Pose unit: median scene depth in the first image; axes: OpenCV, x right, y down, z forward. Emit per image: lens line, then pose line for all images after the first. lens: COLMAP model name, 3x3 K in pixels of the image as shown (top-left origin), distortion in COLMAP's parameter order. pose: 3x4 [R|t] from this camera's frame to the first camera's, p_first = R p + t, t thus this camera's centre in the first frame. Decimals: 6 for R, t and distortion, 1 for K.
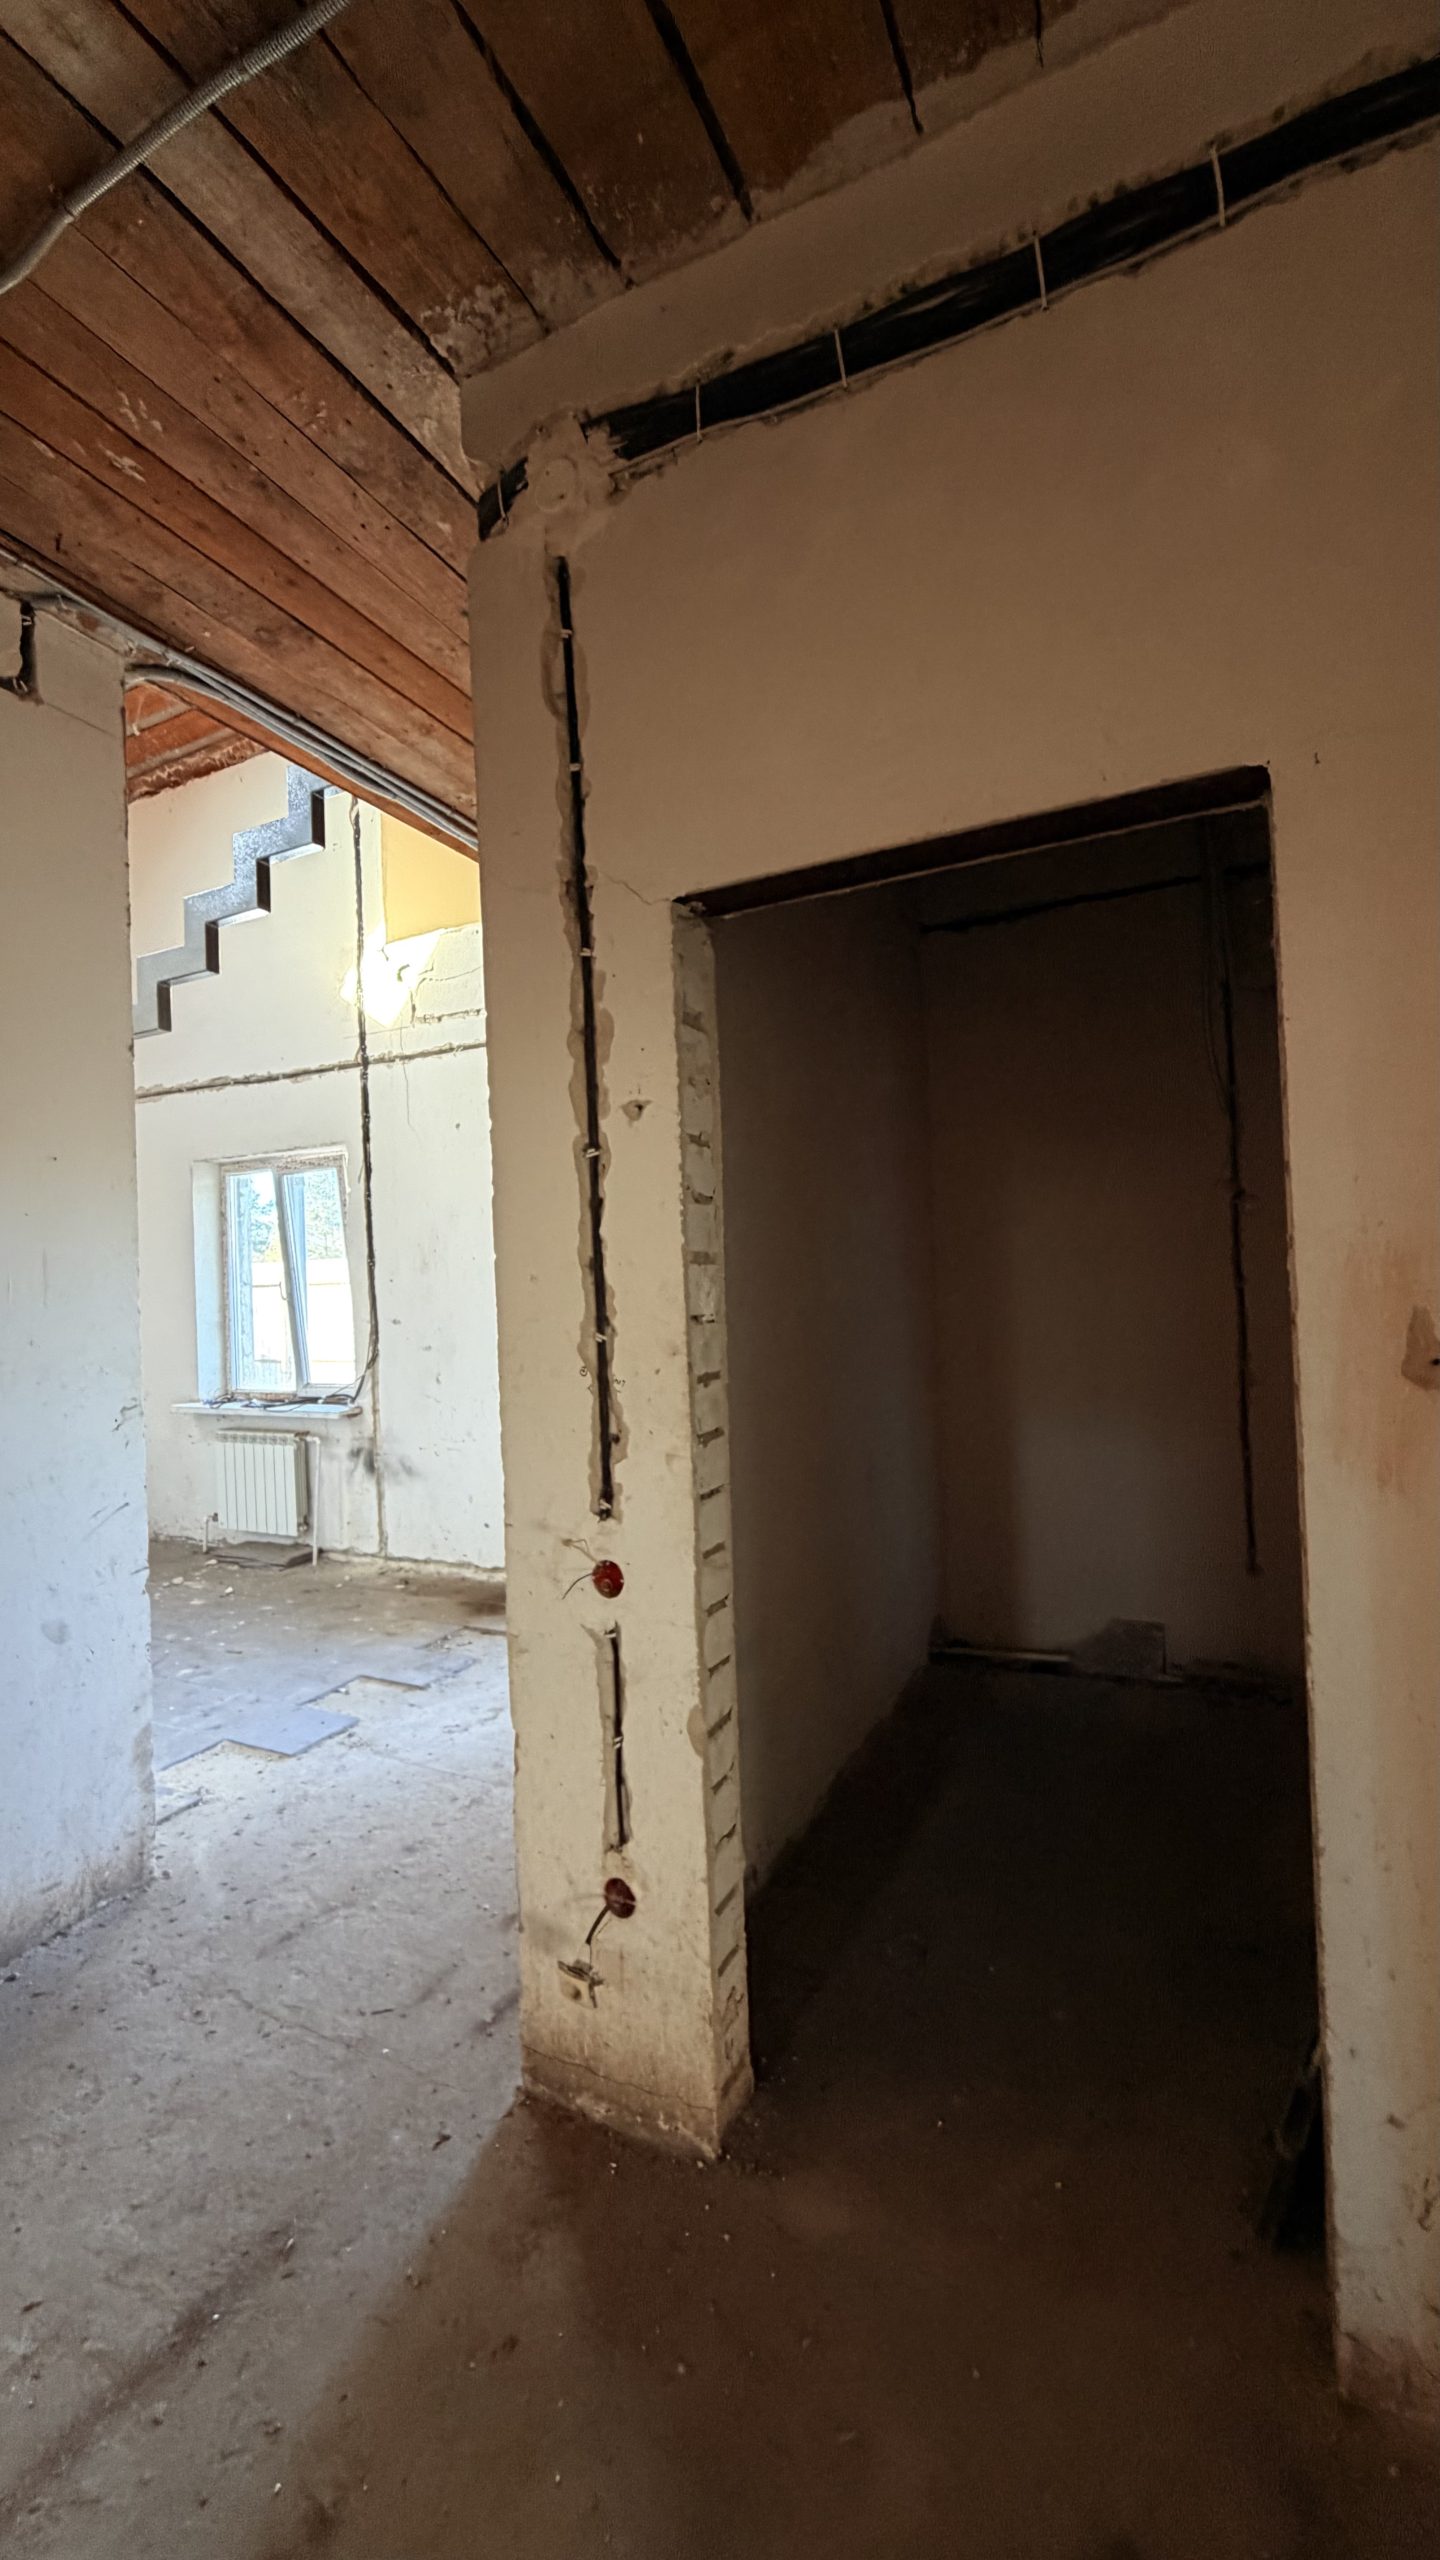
lens RADIAL K [[1020.5, 0, 723.9], [0, 1020.5, 1272.9], [0, 0, 1]] dist [-0.001198, -0.000597]
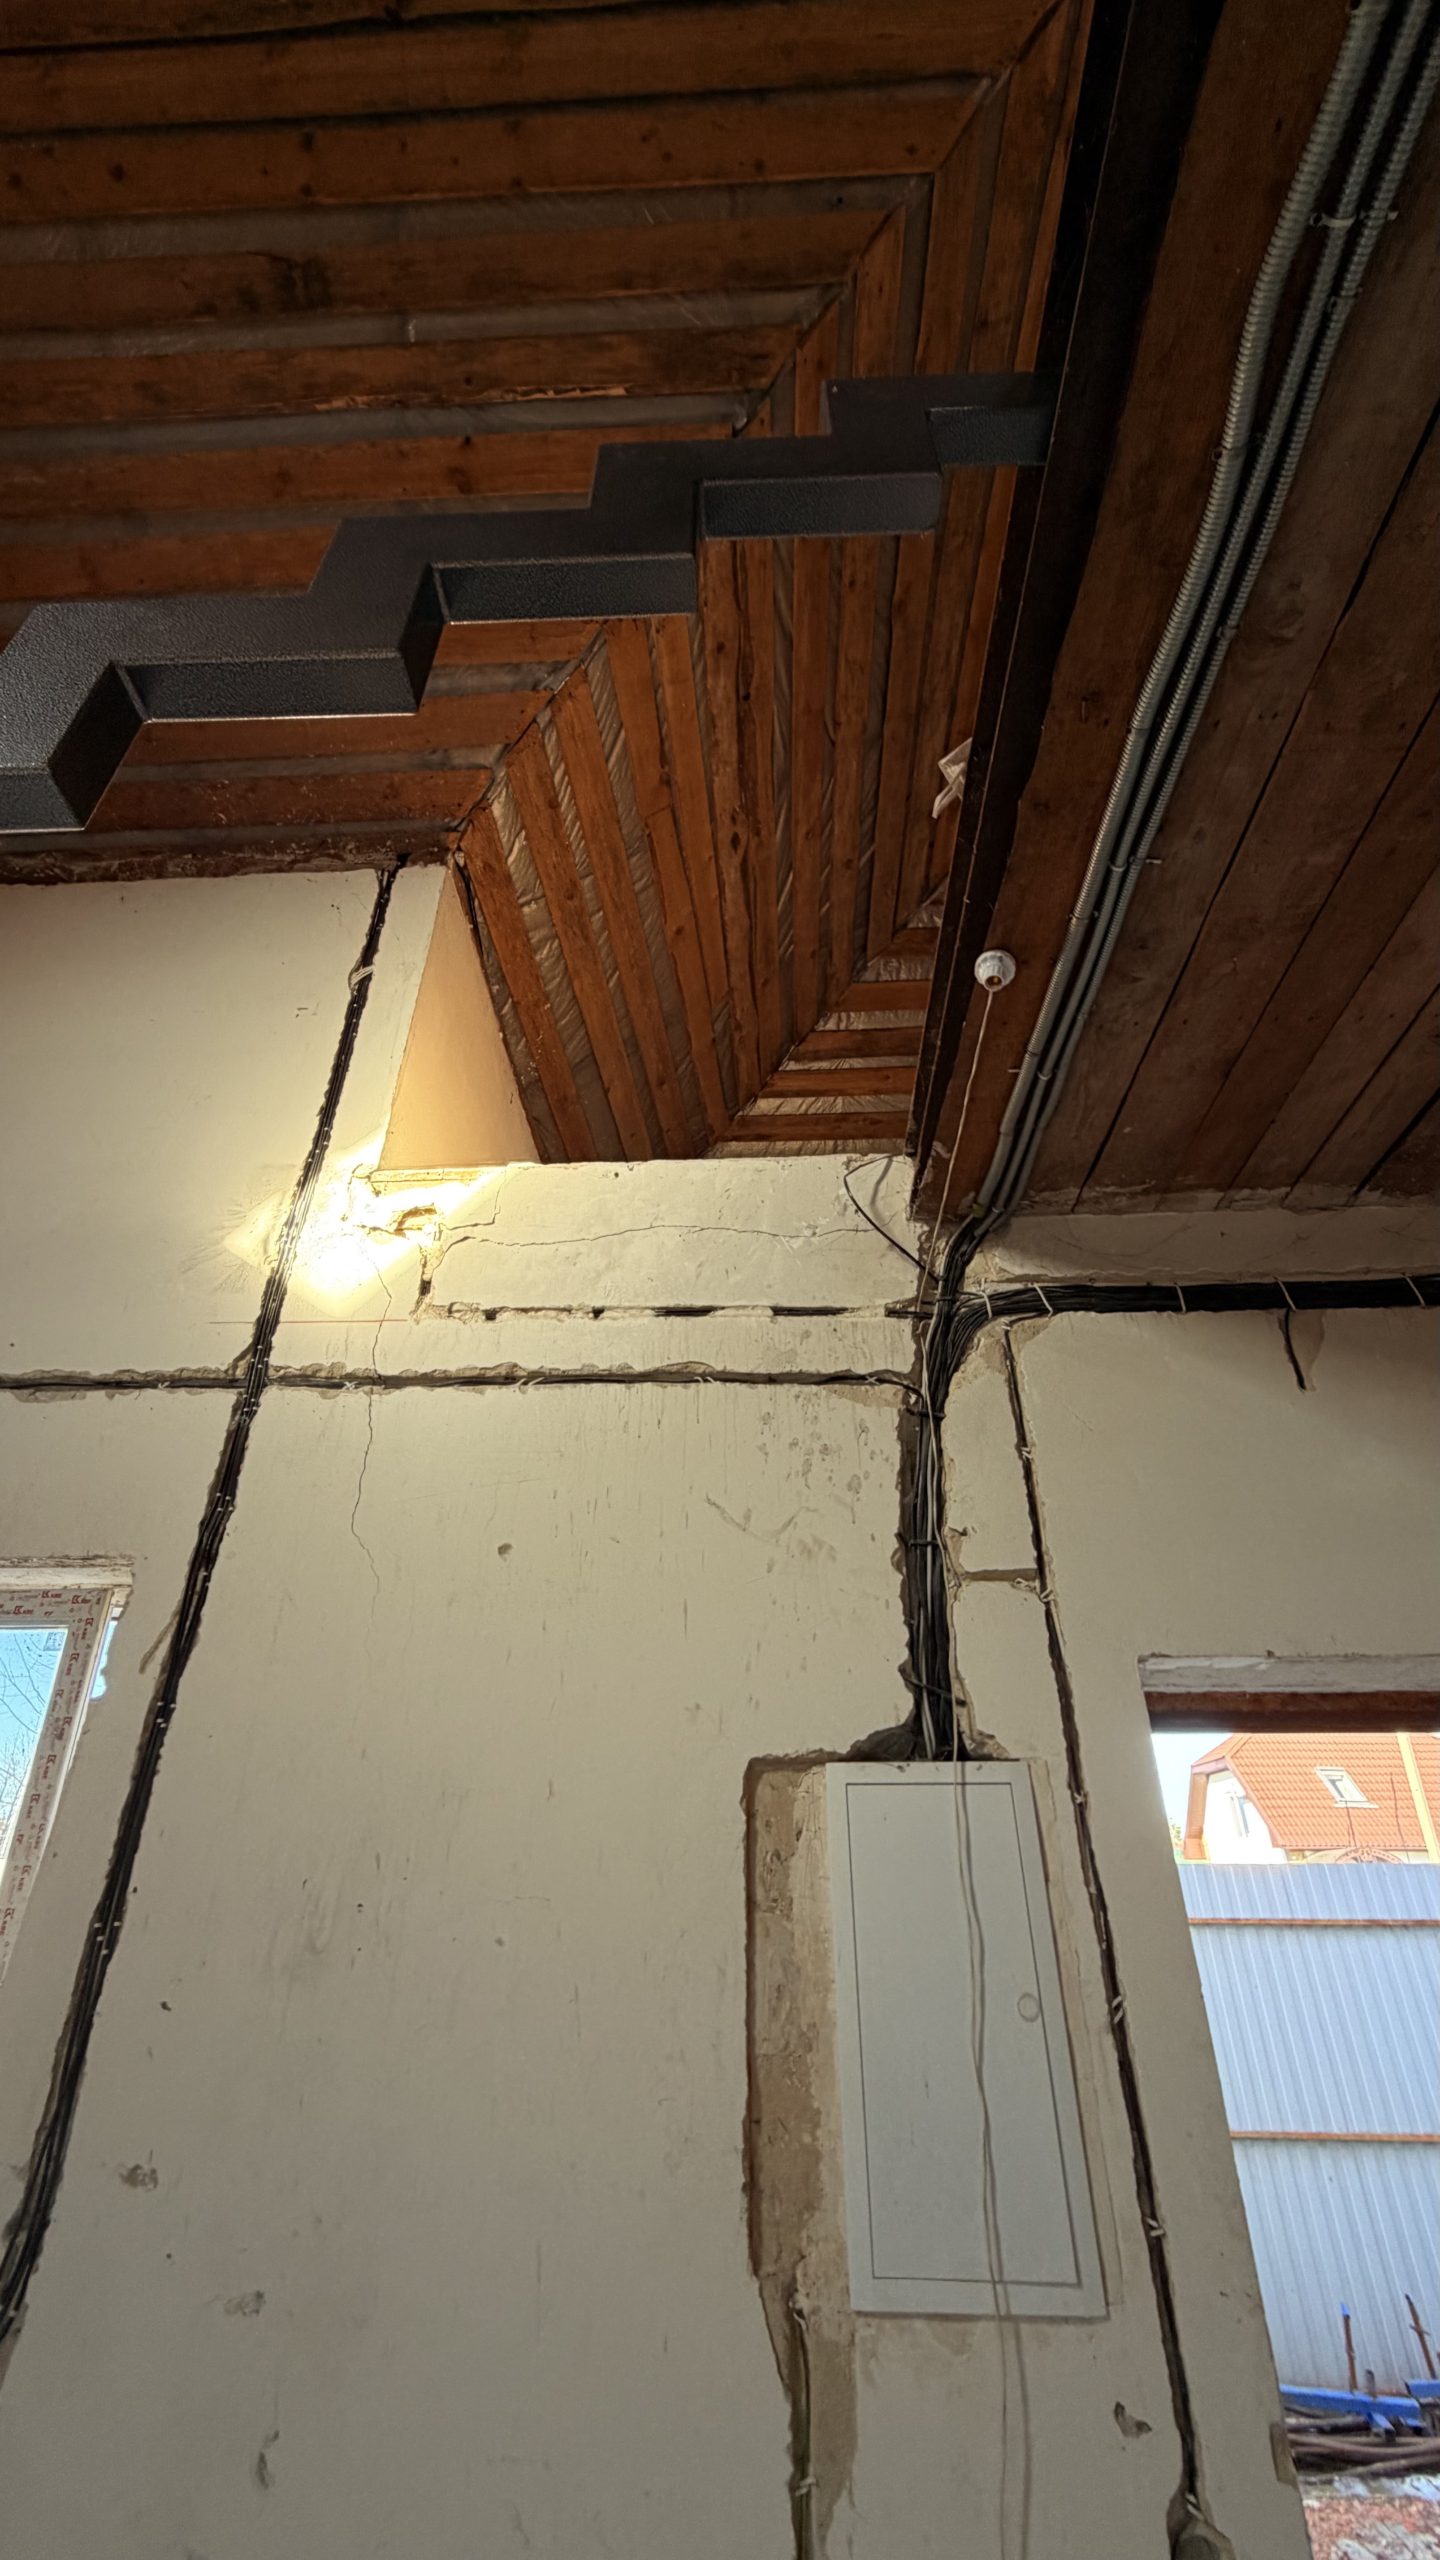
lens RADIAL K [[1020.5, 0, 722.8], [0, 1020.5, 1264.8], [0, 0, 1]] dist [-0.001198, -0.000597]
pose [[0.915177, 0.245503, 0.319654, -0.723445], [-0.038320, 0.842492, -0.537345, -0.051852], [-0.401226, 0.479517, 0.780437, 1.264269]]
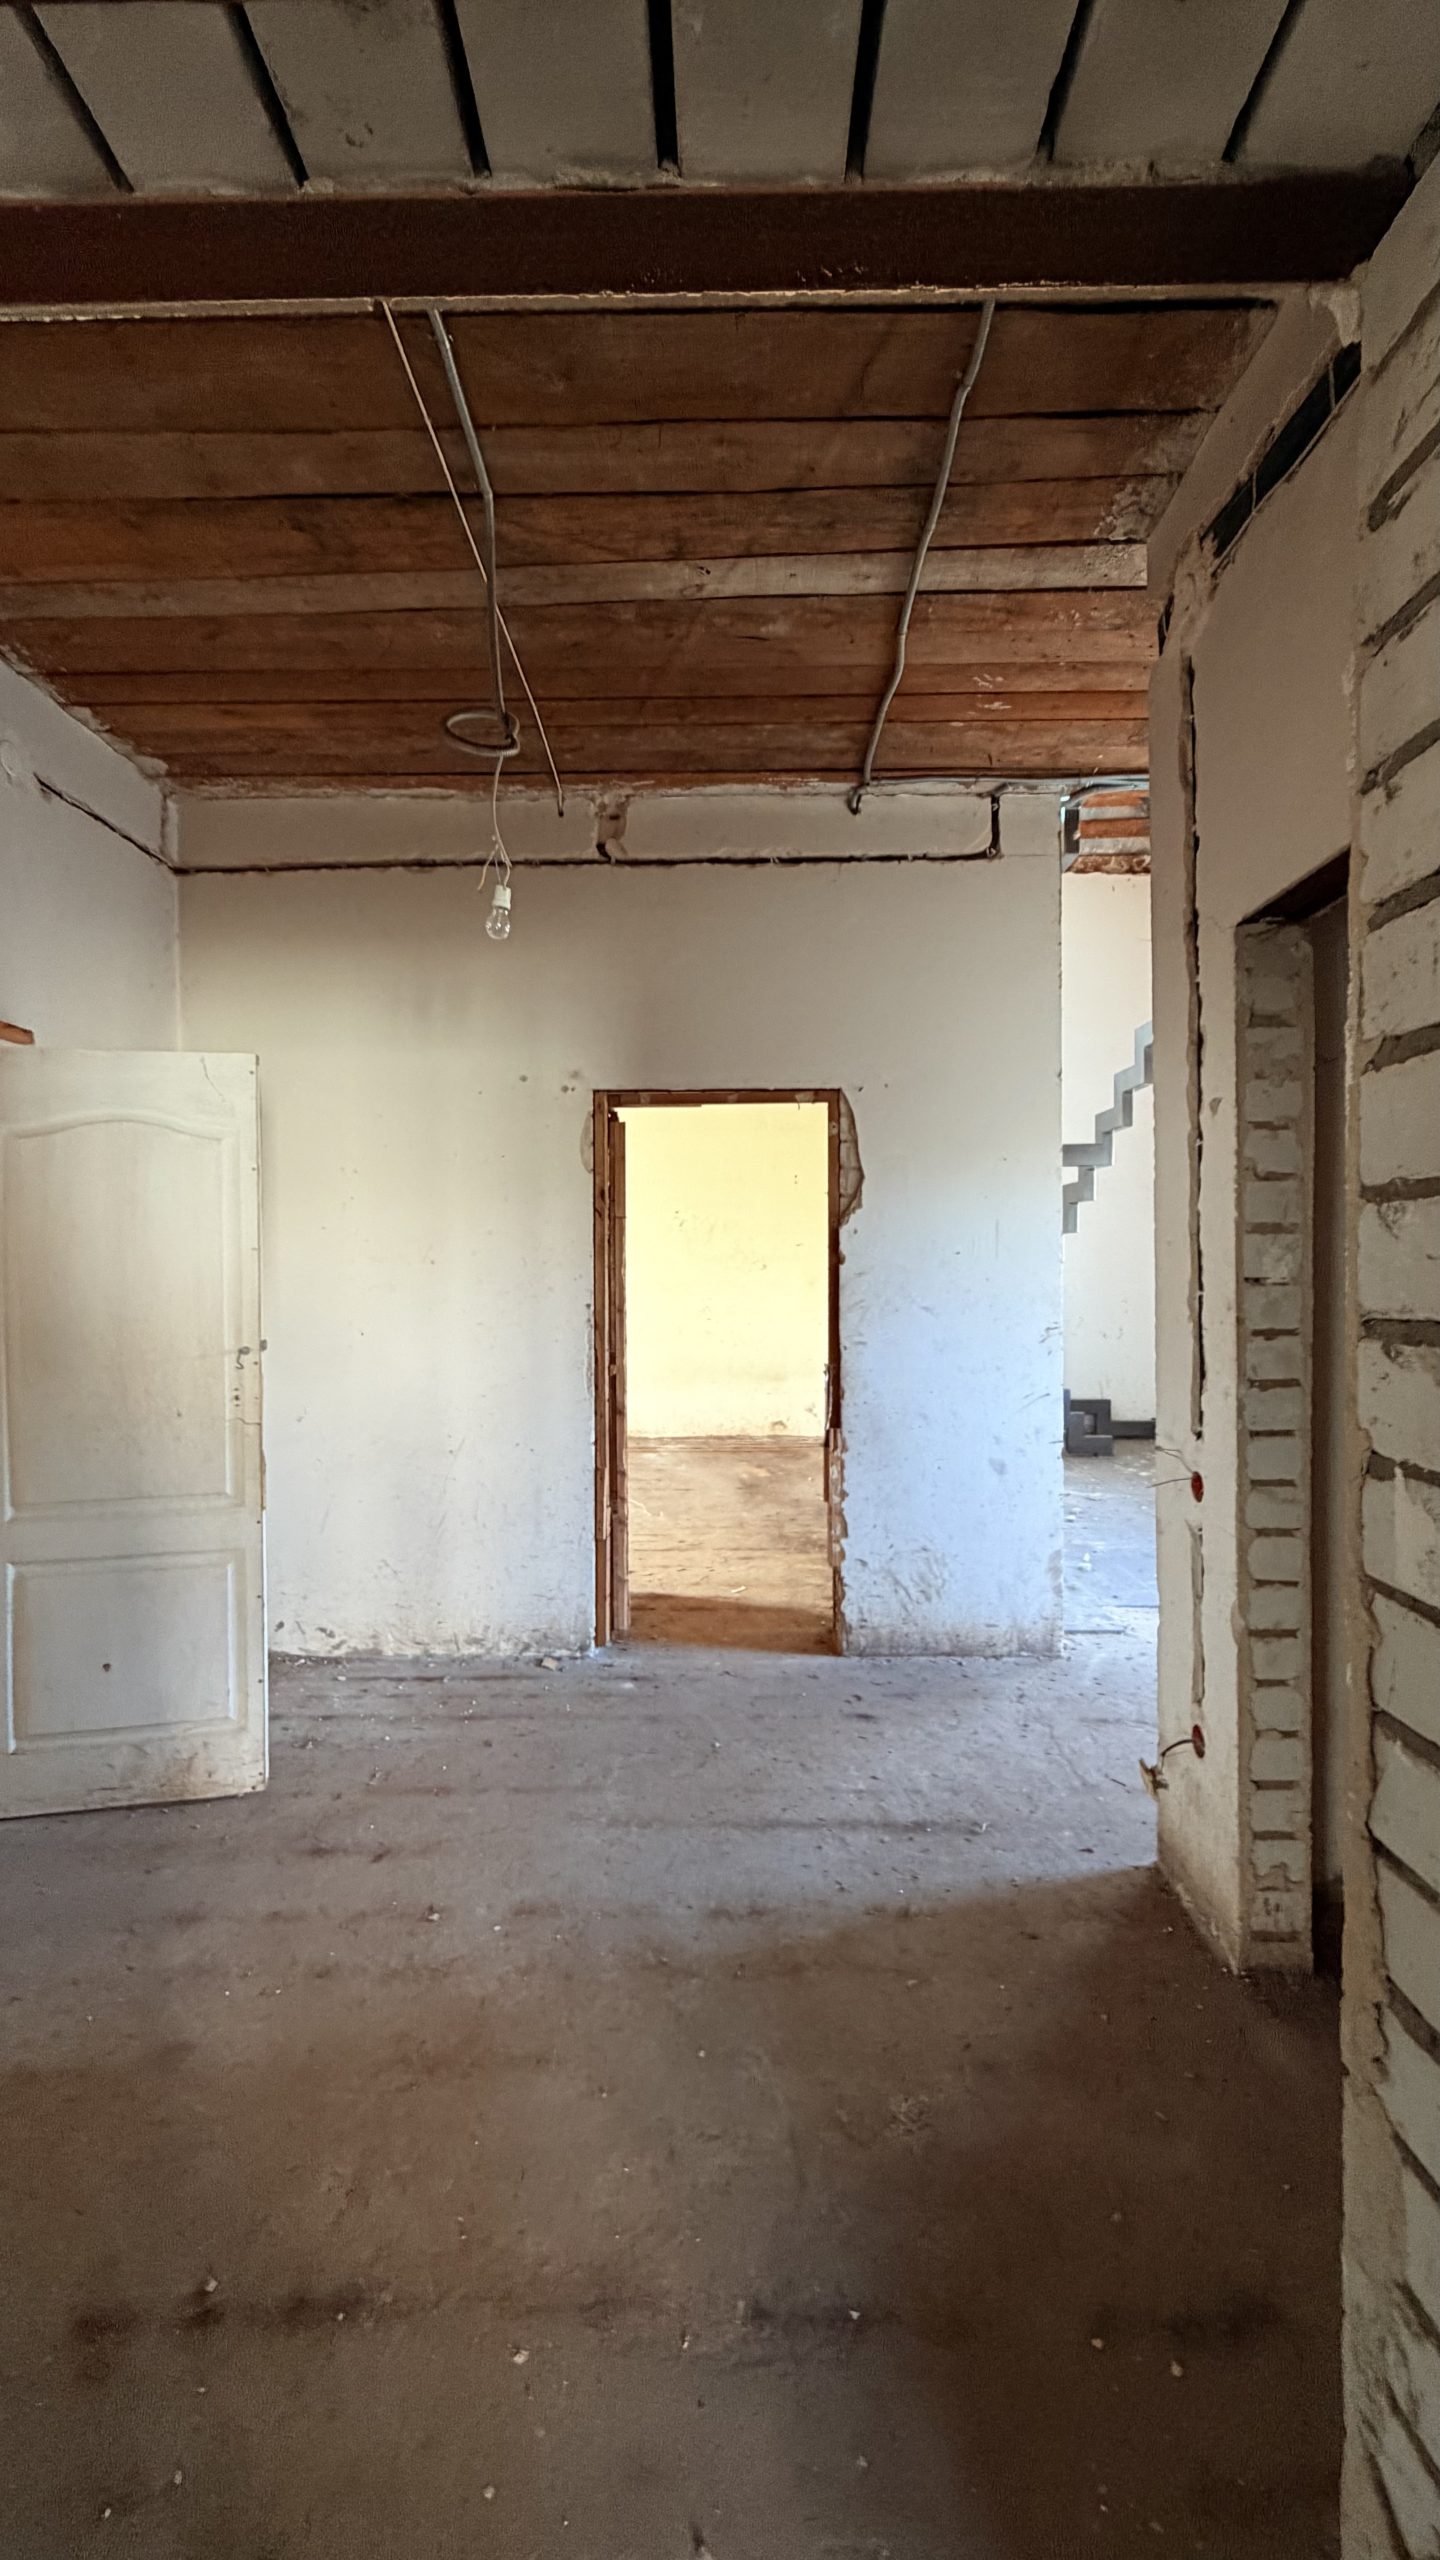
lens RADIAL K [[1020.5, 0, 717.5], [0, 1020.5, 1272.8], [0, 0, 1]] dist [-0.001198, -0.000597]
pose [[0.423416, 0.041003, -0.905007, 0.536113], [0.001197, 0.998949, 0.045819, -0.012811], [0.905934, -0.020484, 0.422922, -0.035768]]
